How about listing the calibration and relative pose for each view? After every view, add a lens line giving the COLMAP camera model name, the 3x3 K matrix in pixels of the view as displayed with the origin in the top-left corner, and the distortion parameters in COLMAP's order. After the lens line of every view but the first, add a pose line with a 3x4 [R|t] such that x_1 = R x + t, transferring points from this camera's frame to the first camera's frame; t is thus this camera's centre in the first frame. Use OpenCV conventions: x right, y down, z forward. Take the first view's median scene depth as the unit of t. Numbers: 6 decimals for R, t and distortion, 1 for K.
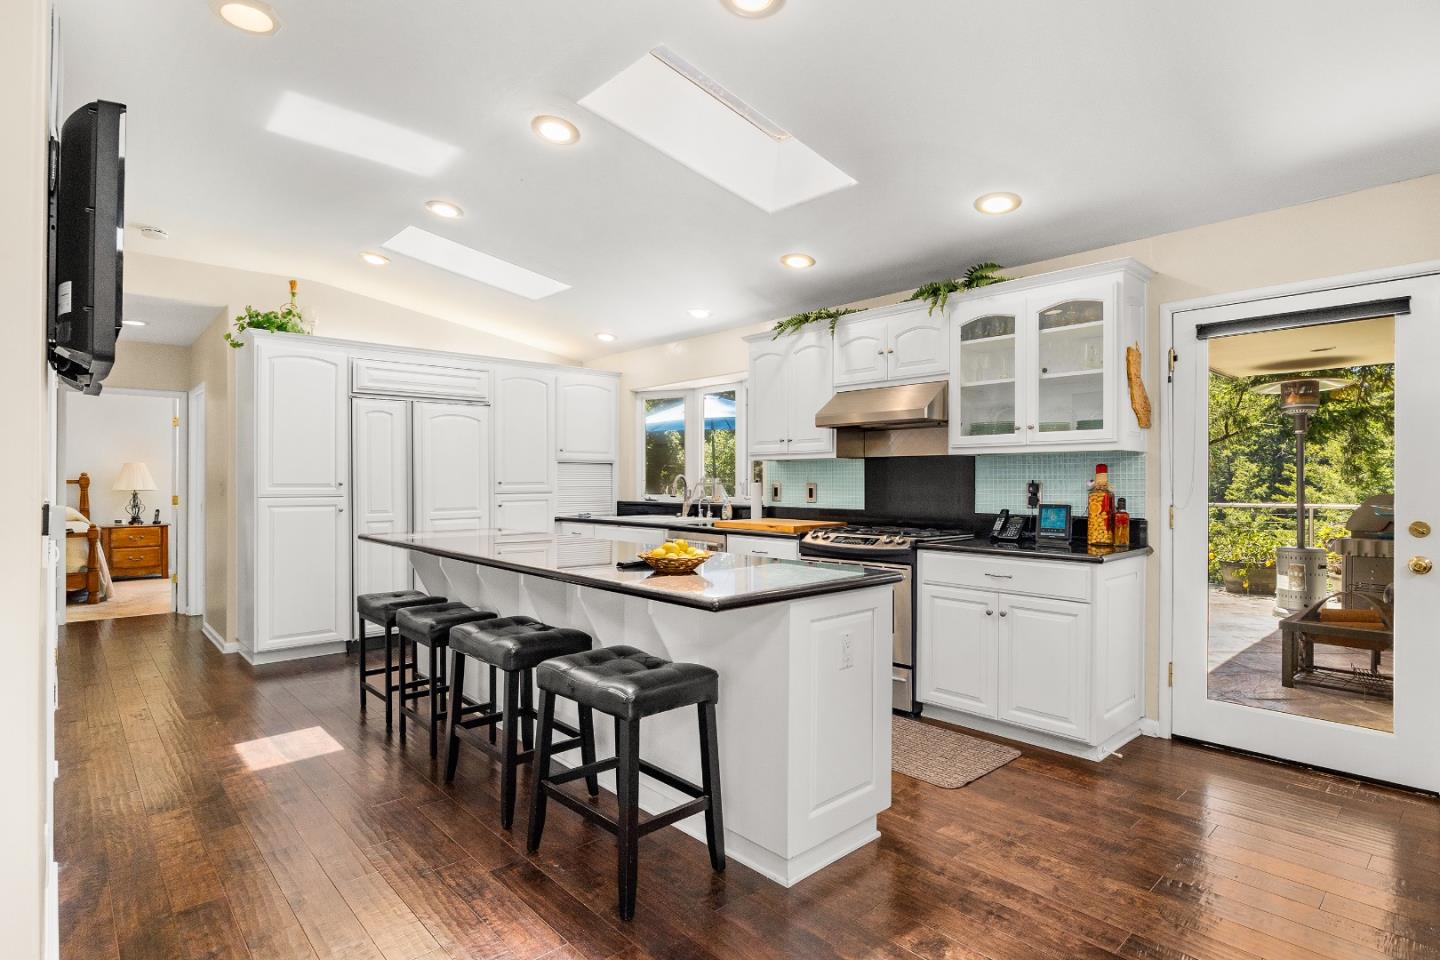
lens RADIAL K [[723.2, 0, 724.5], [0, 723.2, 482.1], [0, 0, 1]] dist [-0.024279, 0.000209]
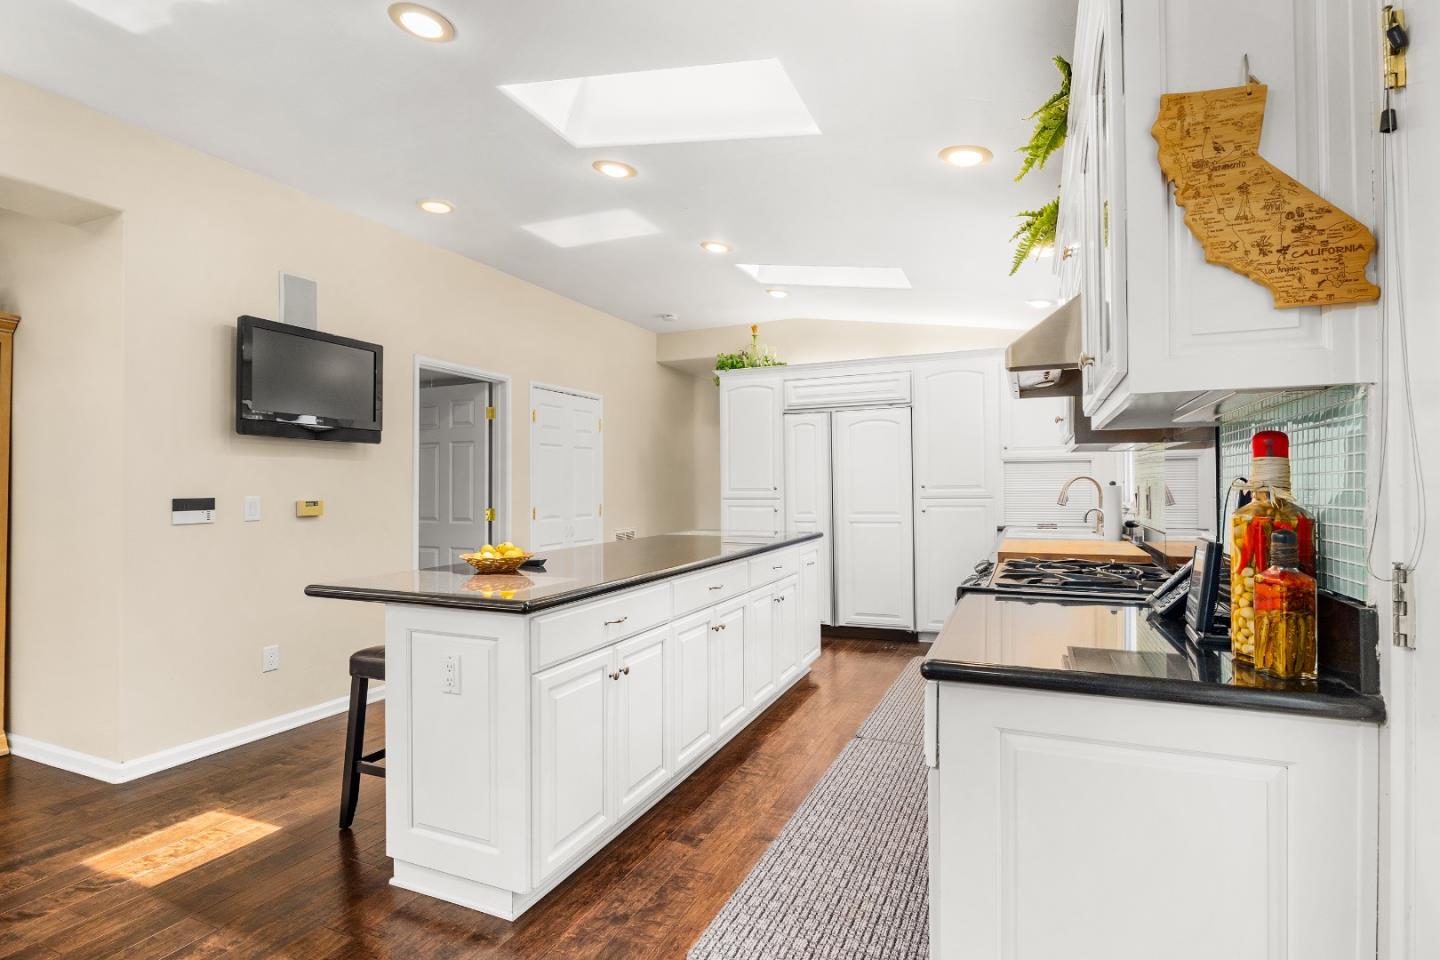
lens RADIAL K [[723.2, 0, 723.2], [0, 723.2, 479.0], [0, 0, 1]] dist [-0.024279, 0.000209]
pose [[0.404130, -0.012438, -0.914617, 0.492999], [0.005297, 0.999923, -0.011258, -0.000103], [0.914686, -0.000295, 0.404165, 0.415258]]
